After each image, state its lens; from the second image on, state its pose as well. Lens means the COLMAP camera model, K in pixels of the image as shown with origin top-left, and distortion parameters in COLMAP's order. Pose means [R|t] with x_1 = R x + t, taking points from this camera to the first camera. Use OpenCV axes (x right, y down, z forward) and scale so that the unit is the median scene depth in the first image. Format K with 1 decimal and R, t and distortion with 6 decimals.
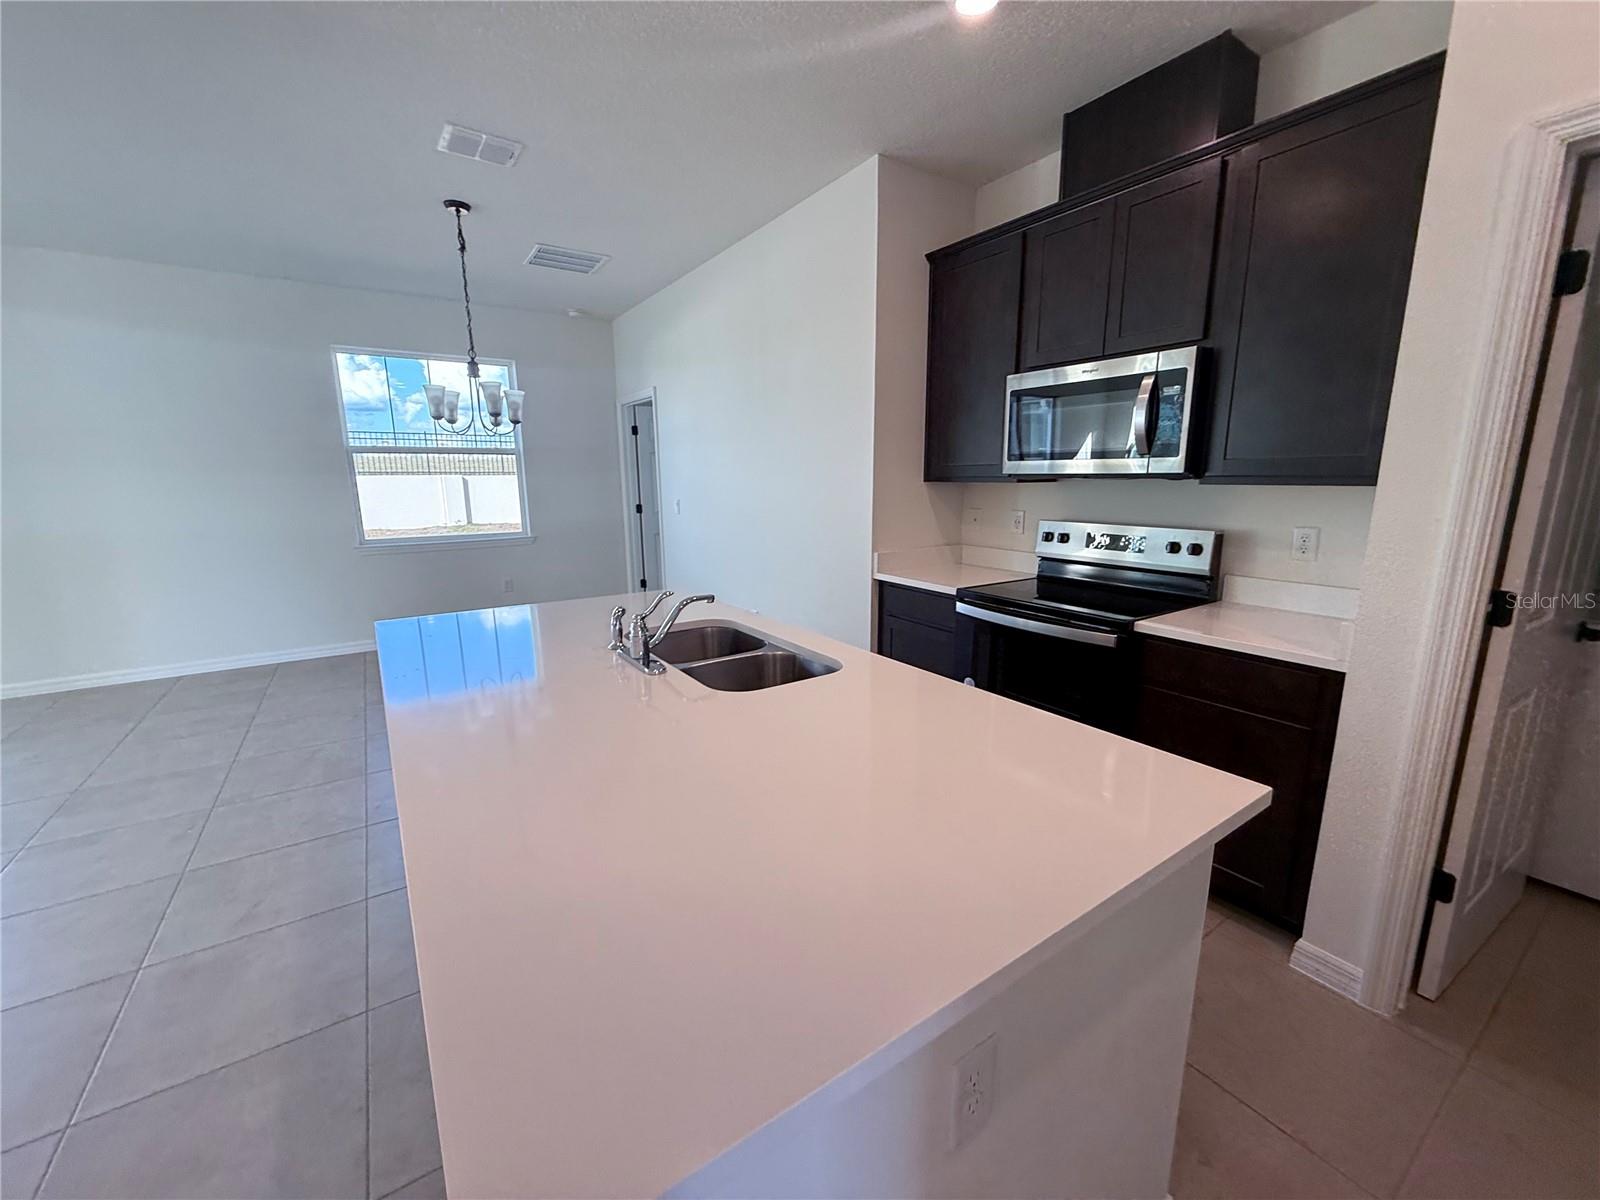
lens RADIAL K [[636.1, 0, 794.6], [0, 636.1, 600.7], [0, 0, 1]] dist [0.000084, 0.000170]
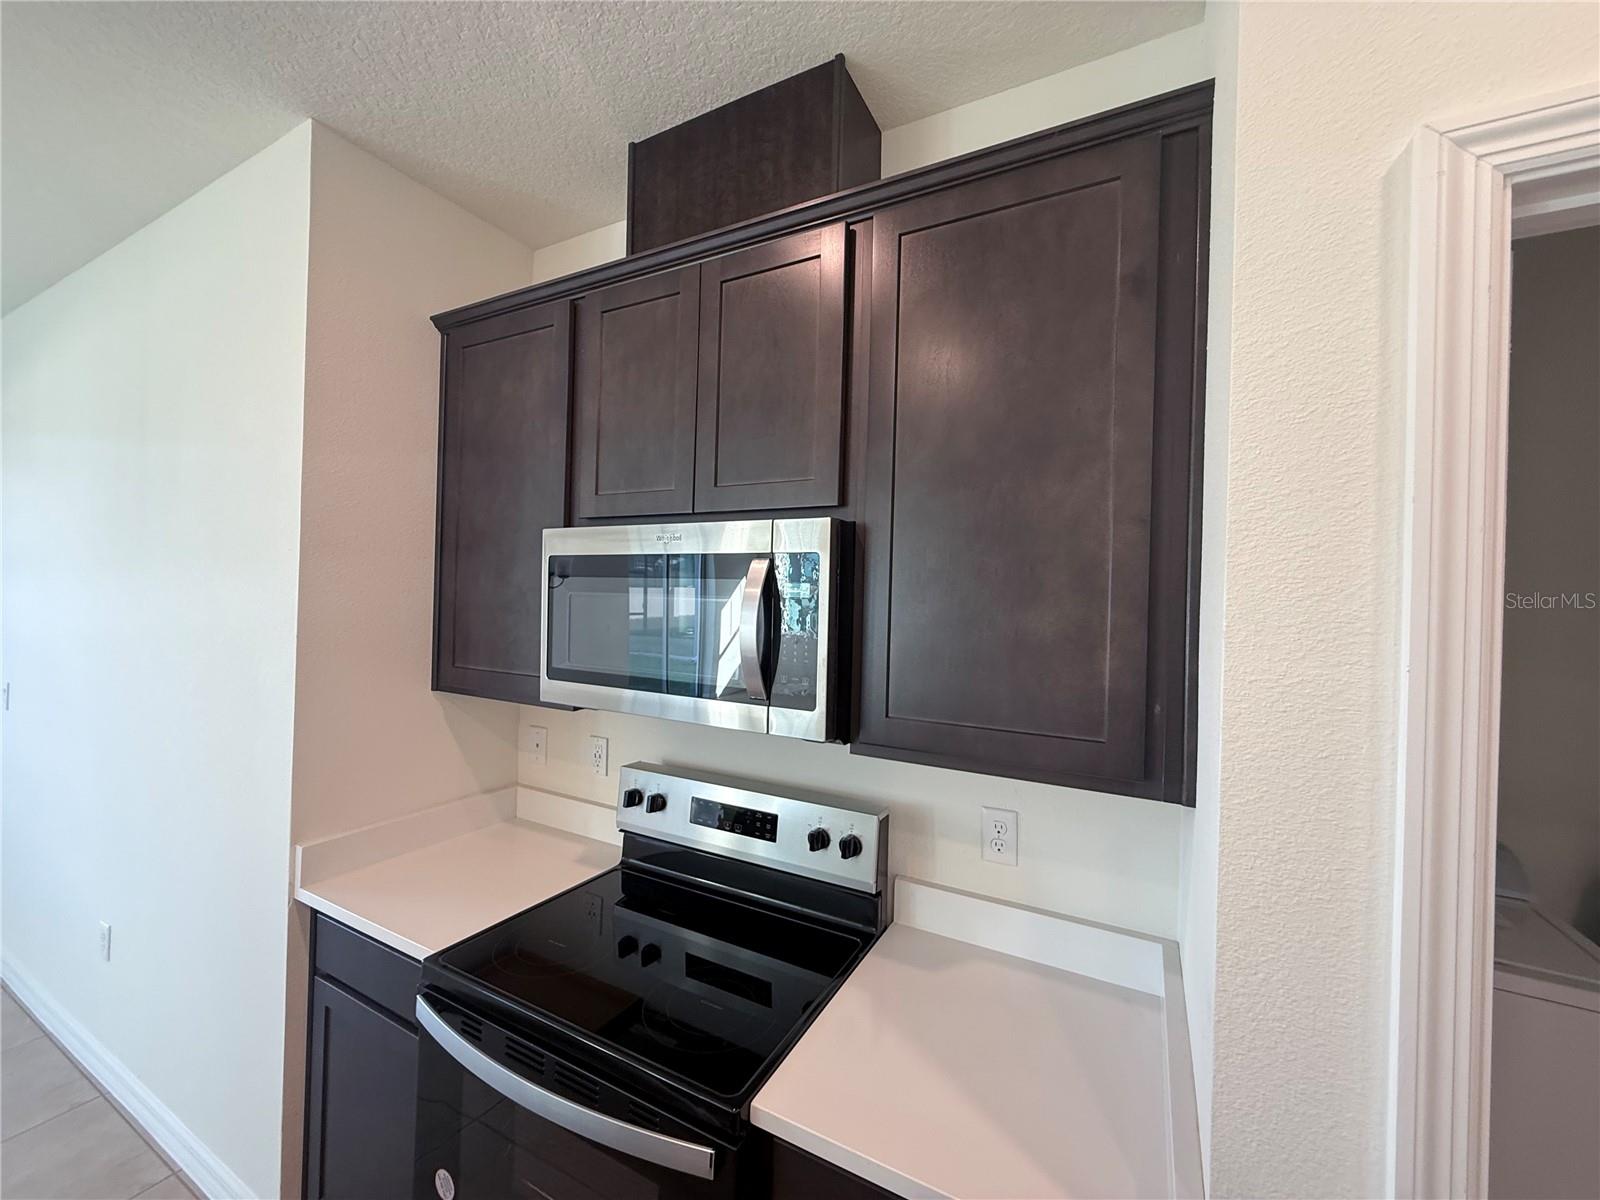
lens RADIAL K [[637.6, 0, 796.3], [0, 637.6, 600.9], [0, 0, 1]] dist [0.000131, 0.000174]
pose [[0.882559, 0.033166, 0.469031, 0.276963], [0.056489, 0.982805, -0.175791, -0.185403], [-0.466797, 0.181641, 0.865510, 0.435164]]
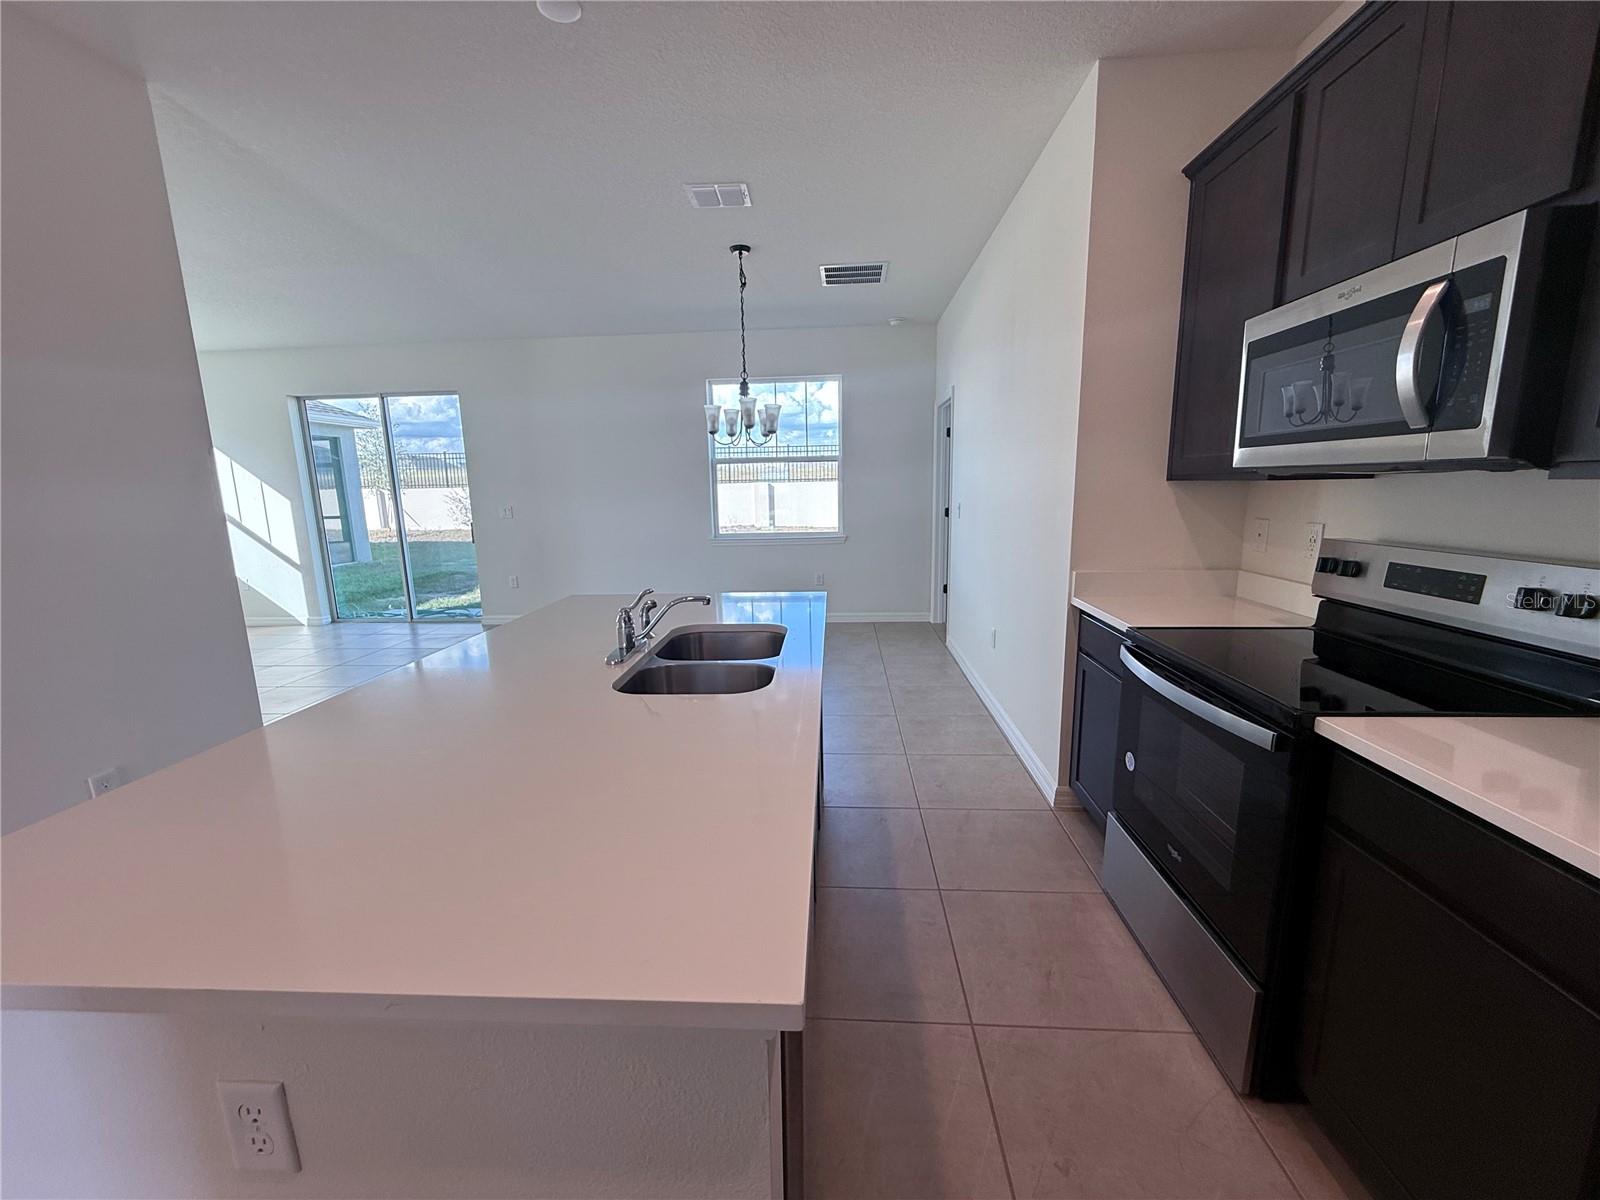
lens RADIAL K [[637.6, 0, 796.3], [0, 637.6, 600.9], [0, 0, 1]] dist [0.000131, 0.000174]
pose [[0.793892, 0.099474, -0.599866, 0.400824], [-0.102708, 0.994290, 0.028951, -0.032786], [0.599321, 0.038627, 0.799576, 0.197564]]
